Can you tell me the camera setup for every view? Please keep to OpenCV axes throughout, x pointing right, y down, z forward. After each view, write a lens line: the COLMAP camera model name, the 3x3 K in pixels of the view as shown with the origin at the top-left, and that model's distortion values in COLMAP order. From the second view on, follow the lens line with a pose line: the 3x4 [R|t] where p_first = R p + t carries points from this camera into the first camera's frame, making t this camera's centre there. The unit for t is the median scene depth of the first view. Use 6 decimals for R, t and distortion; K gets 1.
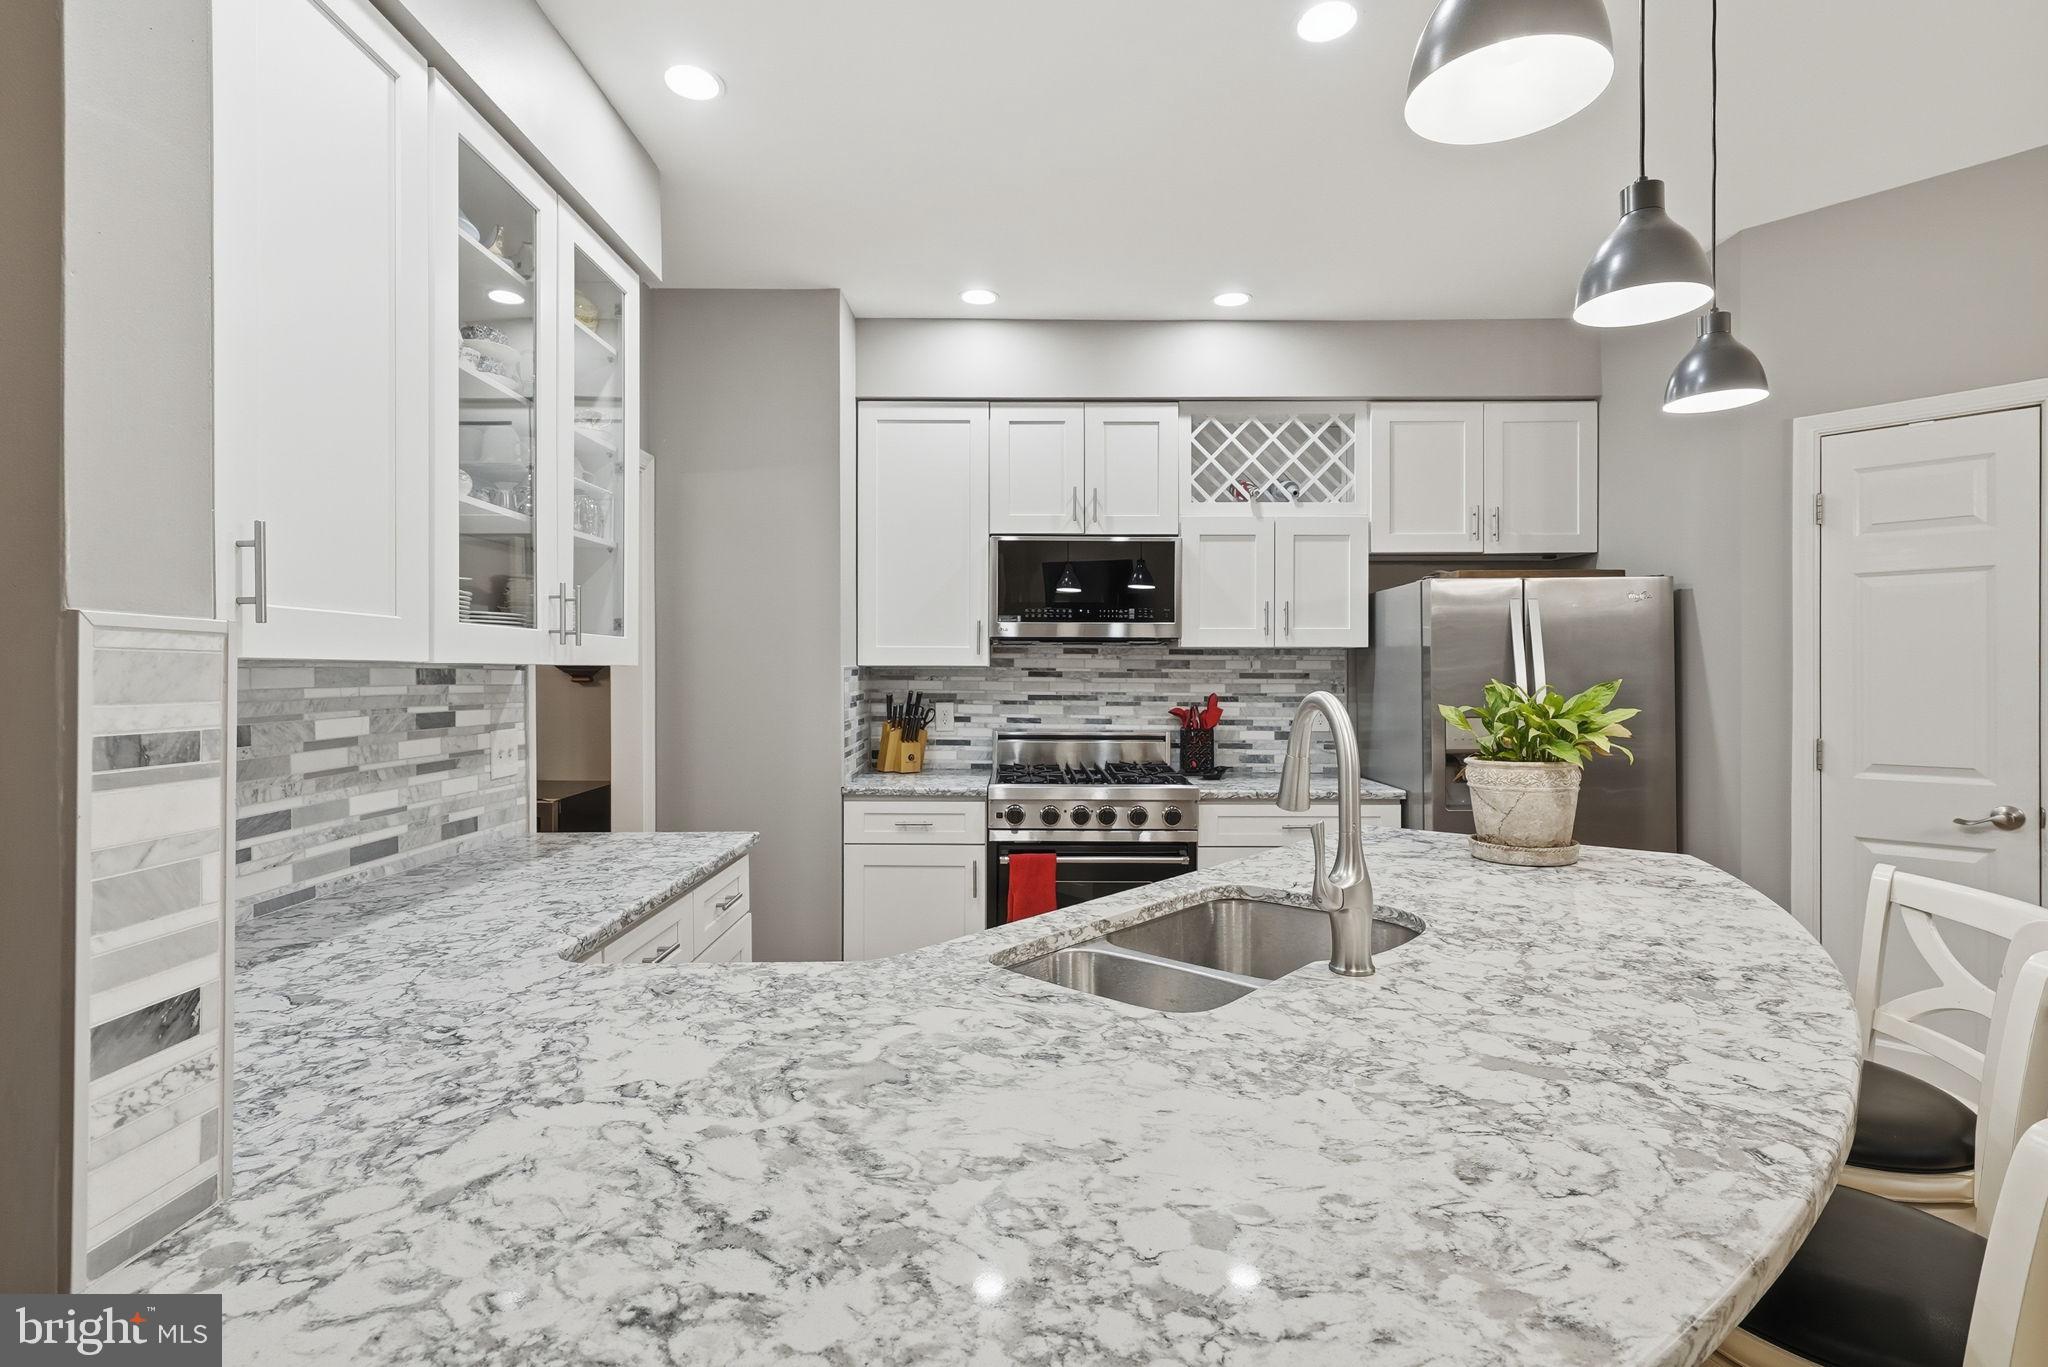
lens RADIAL K [[954.5, 0, 1017.3], [0, 954.5, 679.1], [0, 0, 1]] dist [-0.002352, 0.000303]
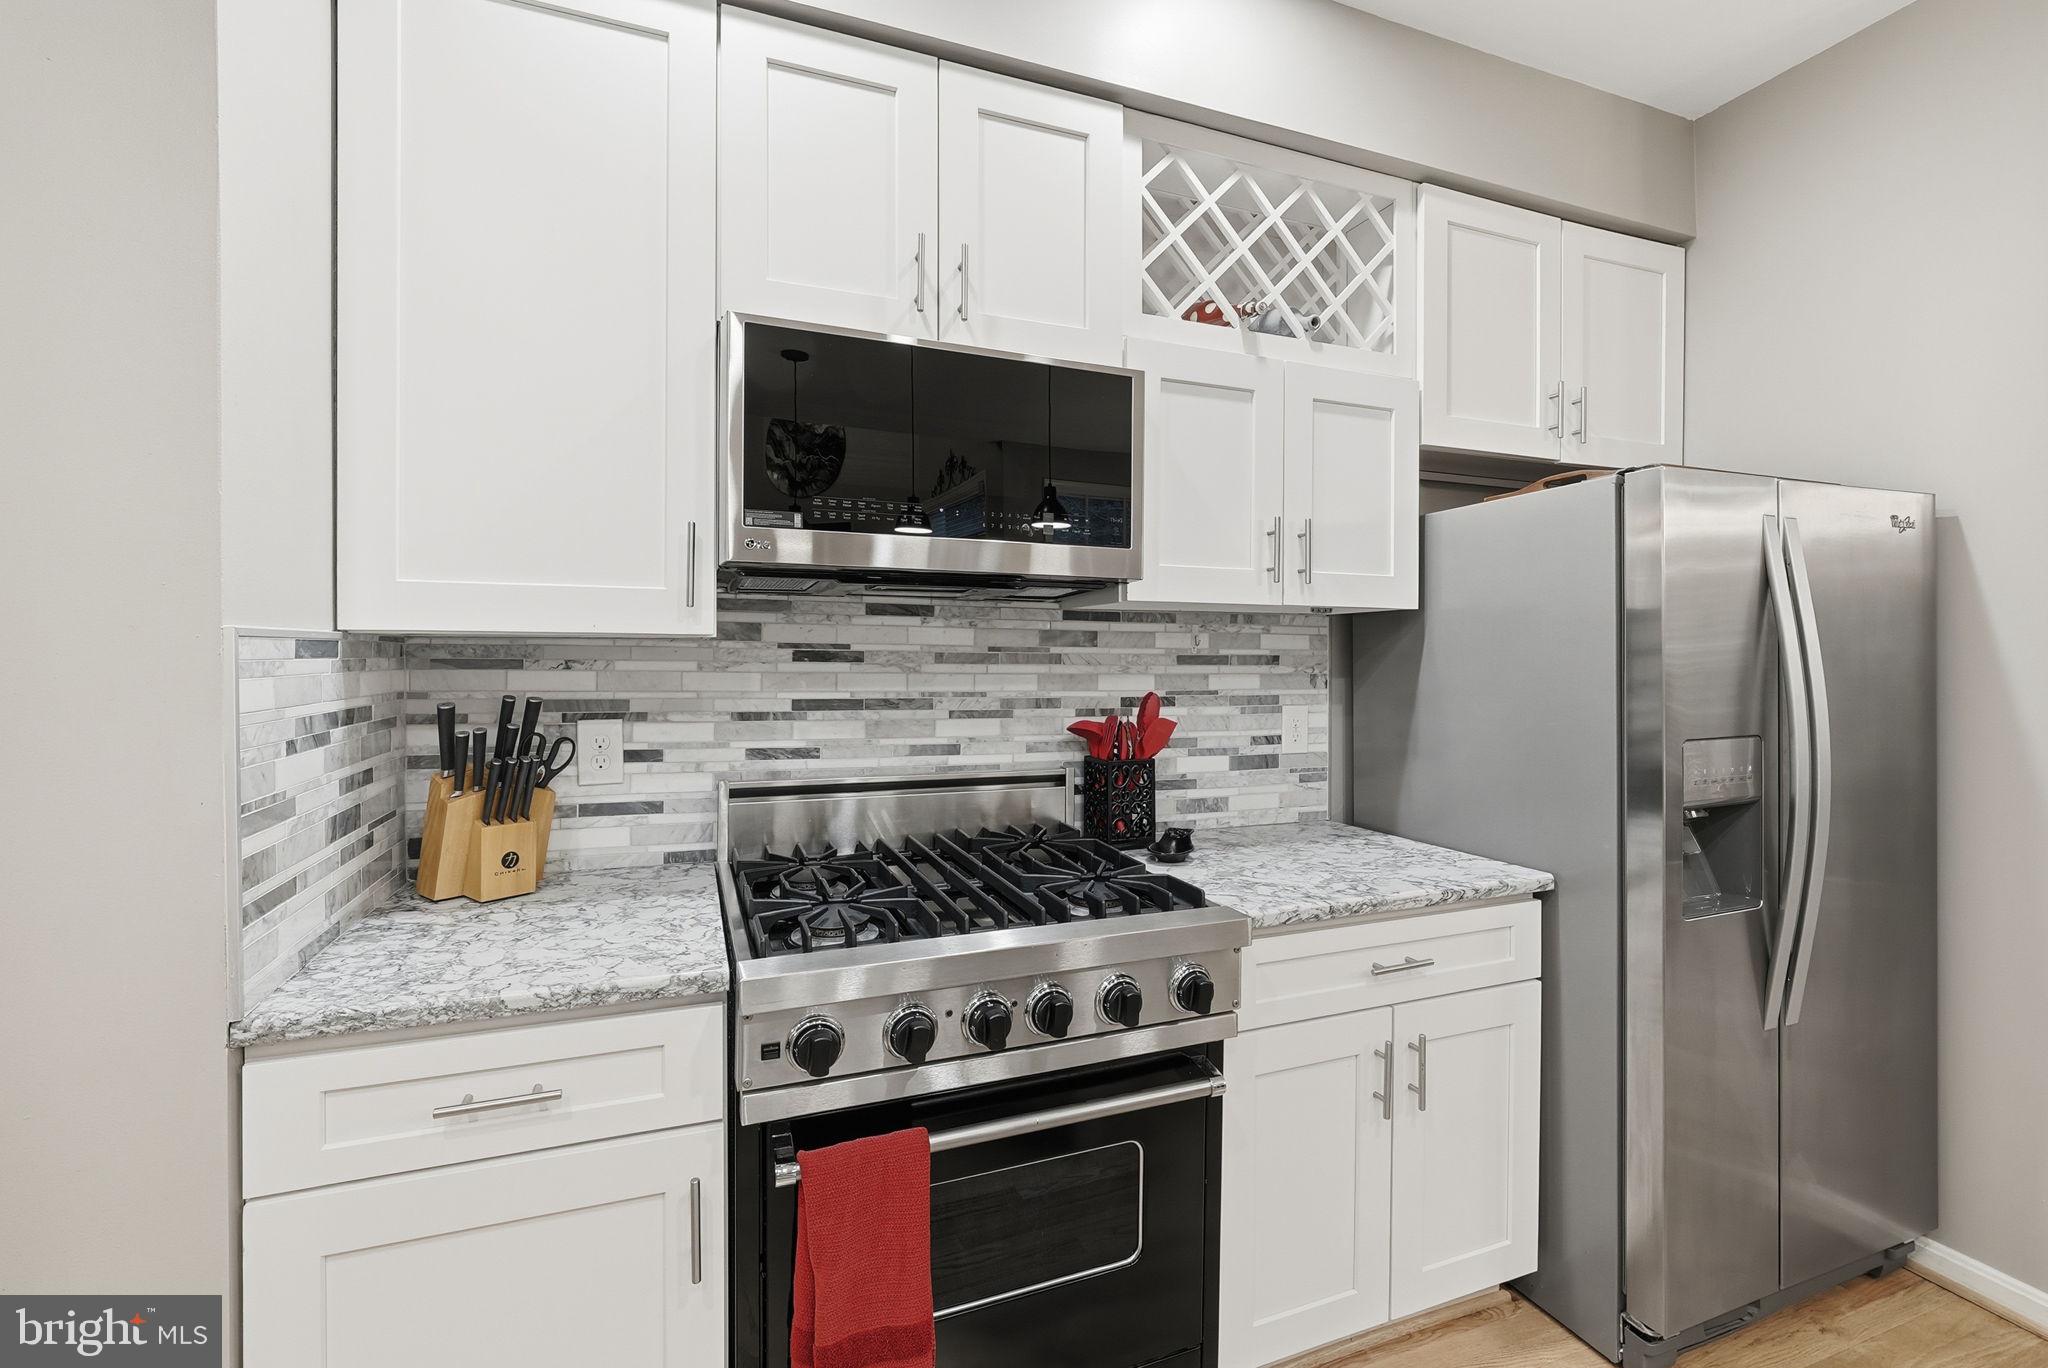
lens RADIAL K [[875.8, 0, 1014.9], [0, 875.8, 665.7], [0, 0, 1]] dist [-0.011287, -0.000090]
pose [[0.933681, -0.001863, 0.358101, -0.044895], [0.002856, 0.999993, -0.002244, 0.000913], [-0.358094, 0.003118, 0.933680, 0.599911]]
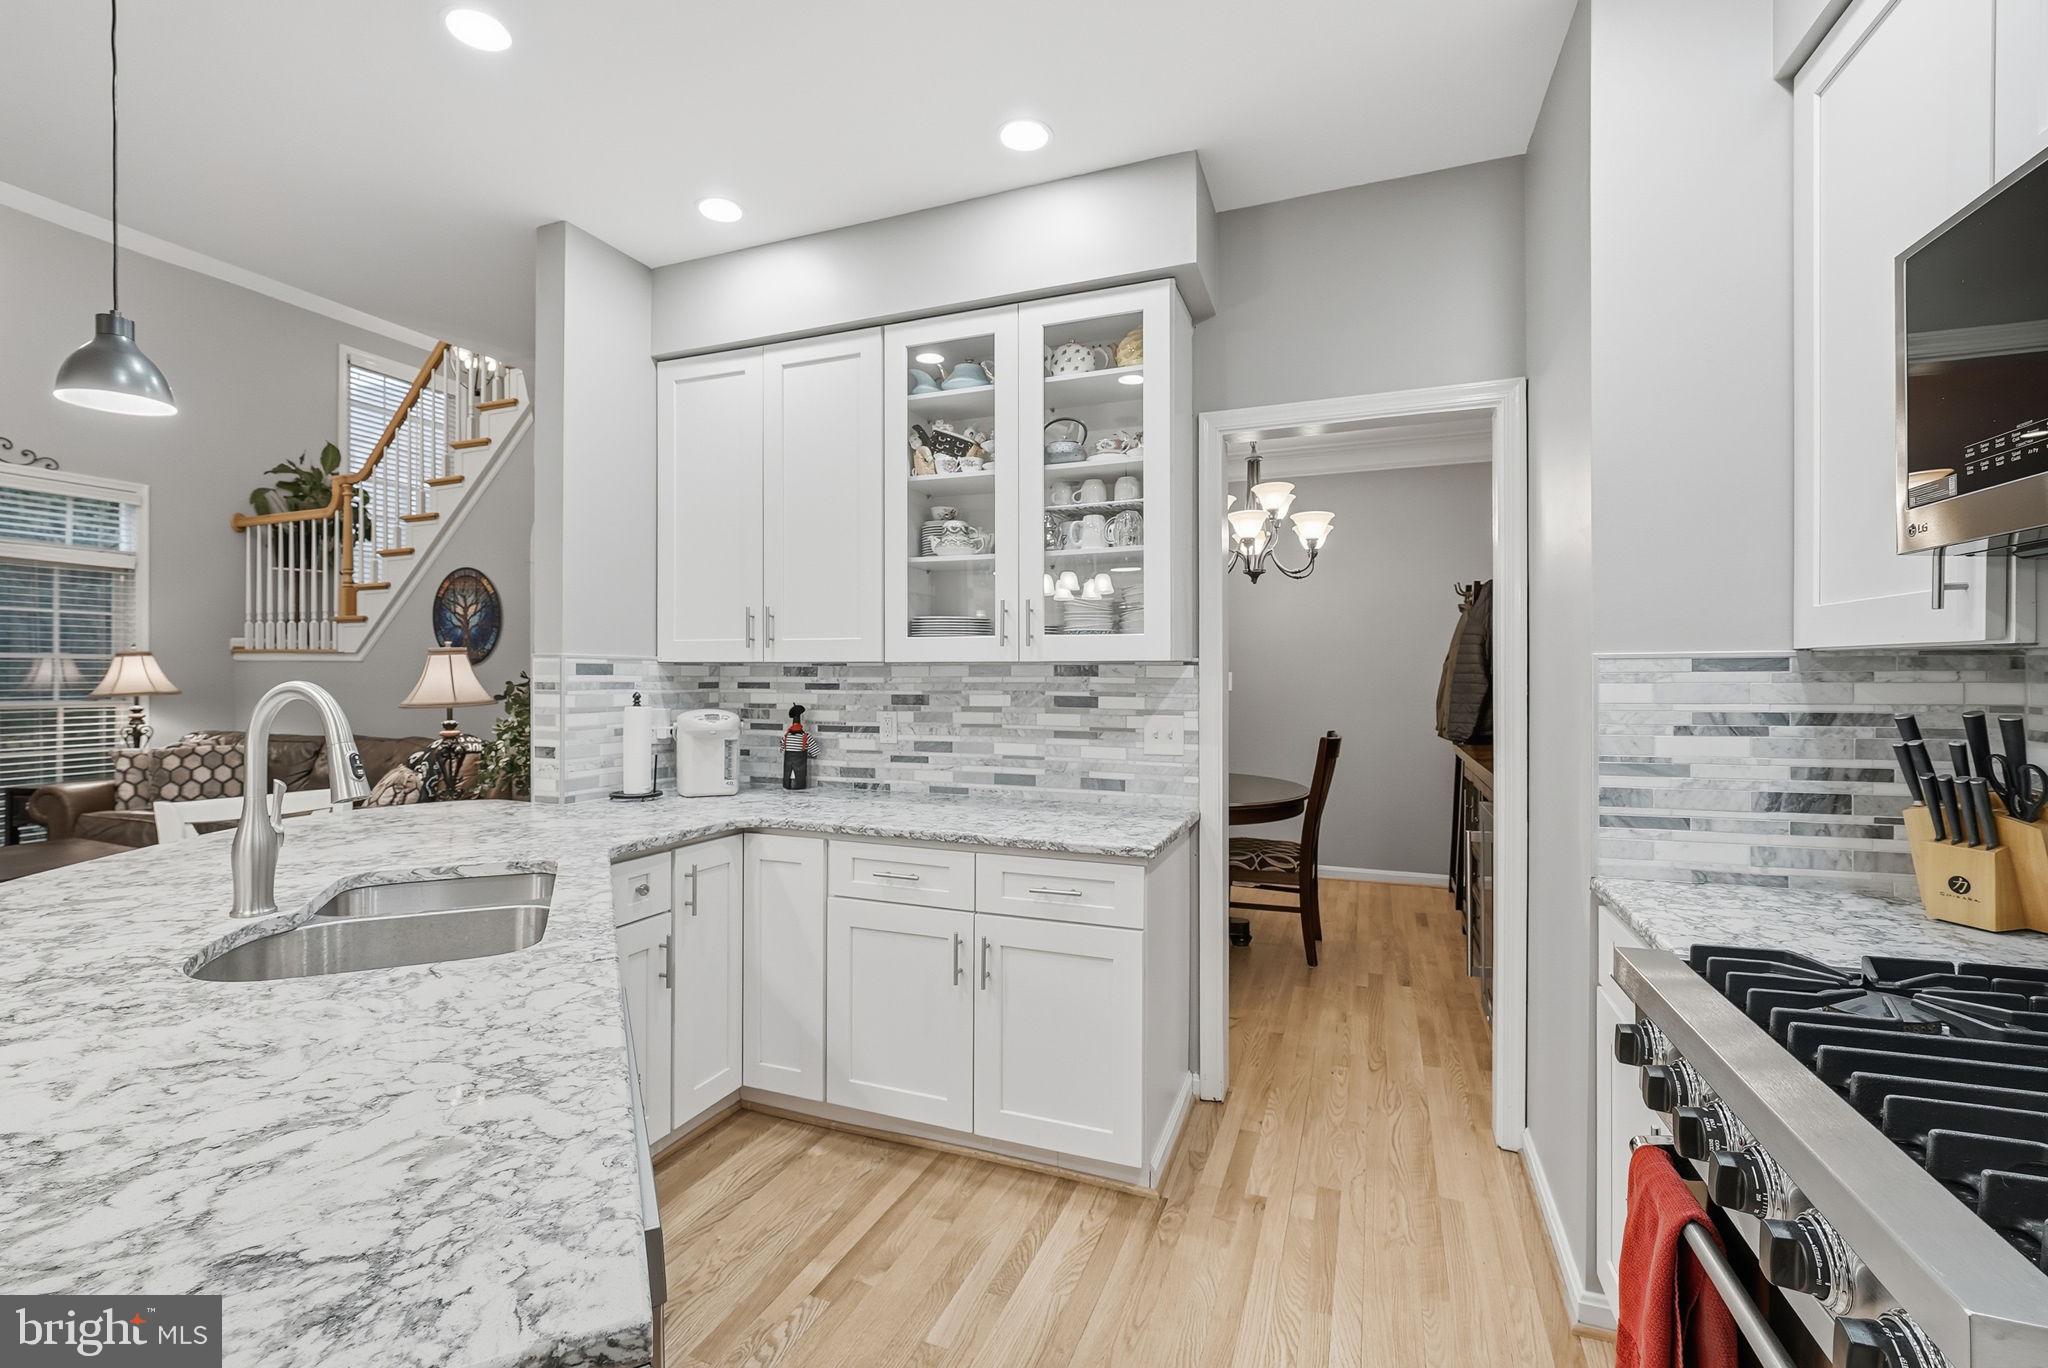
lens RADIAL K [[878.5, 0, 1026.5], [0, 878.5, 678.2], [0, 0, 1]] dist [-0.003968, 0.000066]
pose [[-0.354505, 0.005680, -0.935037, 0.362702], [-0.006428, 0.999943, 0.008512, -0.001168], [0.935032, 0.009027, -0.354448, 0.806375]]
